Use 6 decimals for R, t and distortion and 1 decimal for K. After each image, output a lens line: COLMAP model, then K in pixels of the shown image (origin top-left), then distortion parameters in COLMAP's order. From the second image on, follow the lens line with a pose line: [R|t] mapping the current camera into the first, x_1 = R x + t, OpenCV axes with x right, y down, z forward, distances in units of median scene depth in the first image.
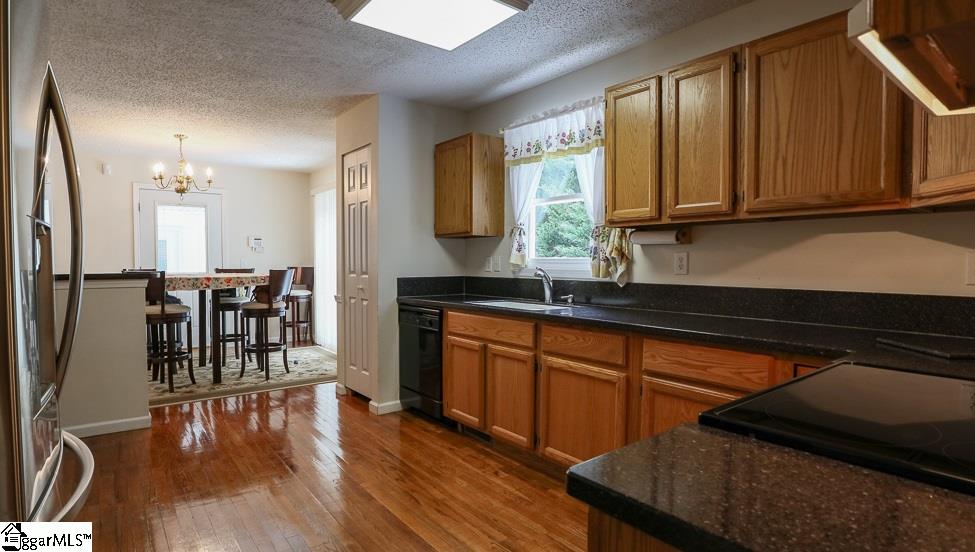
lens RADIAL K [[506.5, 0, 487.5], [0, 506.5, 276.0], [0, 0, 1]] dist [-0.034957, 0.000282]
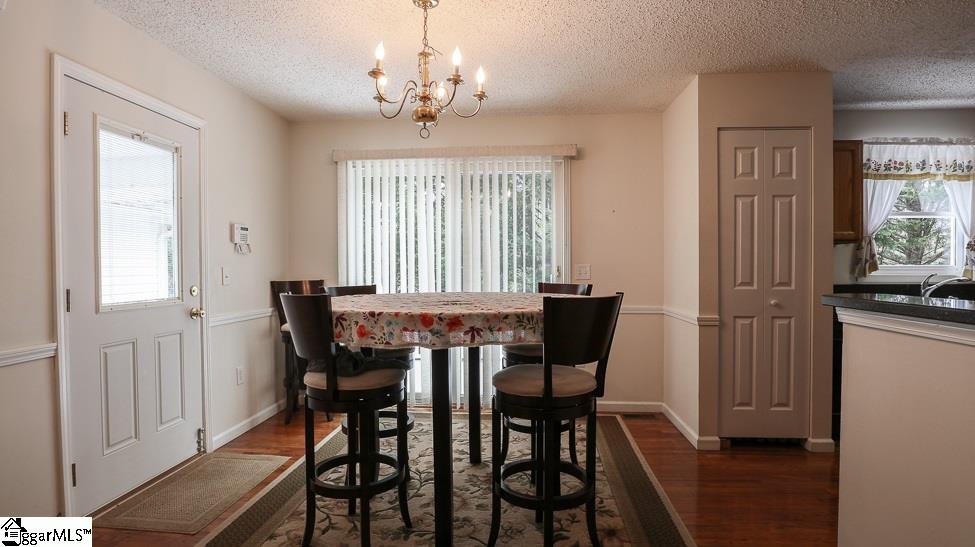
lens RADIAL K [[491.3, 0, 487.5], [0, 491.3, 273.5], [0, 0, 1]] dist [-0.038750, -0.000004]
pose [[0.686842, -0.012111, 0.726706, -0.995340], [0.026260, 0.999622, -0.008160, -0.025398], [-0.726332, 0.024688, 0.686900, 0.722603]]
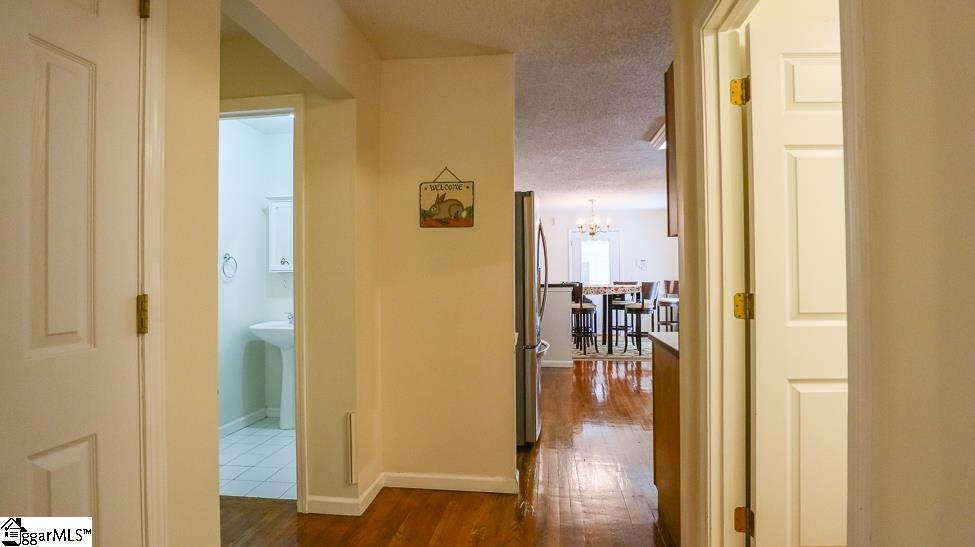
lens RADIAL K [[491.3, 0, 487.5], [0, 491.3, 273.5], [0, 0, 1]] dist [-0.038750, -0.000004]
pose [[0.706978, -0.006221, -0.707208, 0.300390], [-0.014755, 0.999614, -0.023543, 0.002006], [0.707081, 0.027079, 0.706613, -0.402269]]
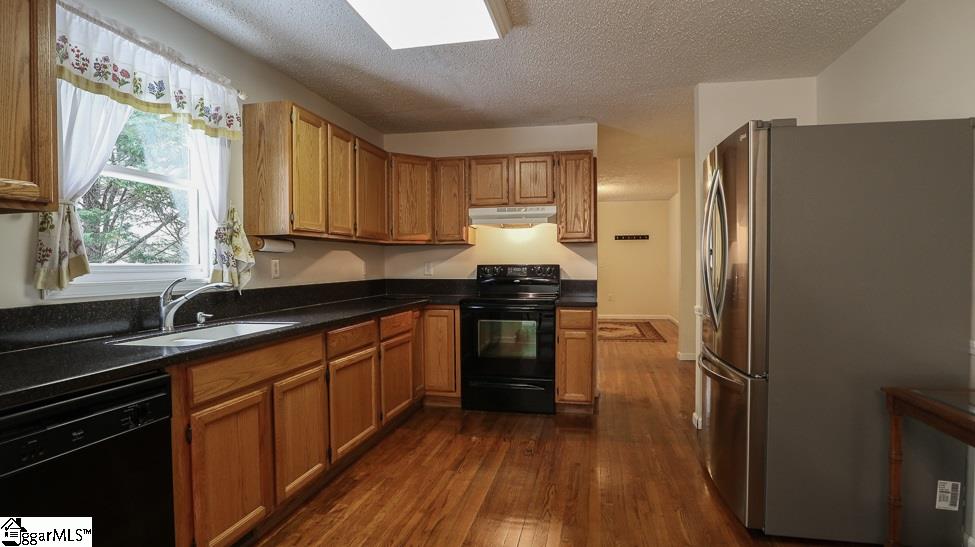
lens RADIAL K [[504.1, 0, 487.5], [0, 504.1, 273.5], [0, 0, 1]] dist [-0.003979, -0.001321]
pose [[-0.641513, -0.009863, 0.767049, -0.490554], [0.032505, 0.998670, 0.040026, -0.026430], [-0.766423, 0.050610, -0.640339, 0.811082]]
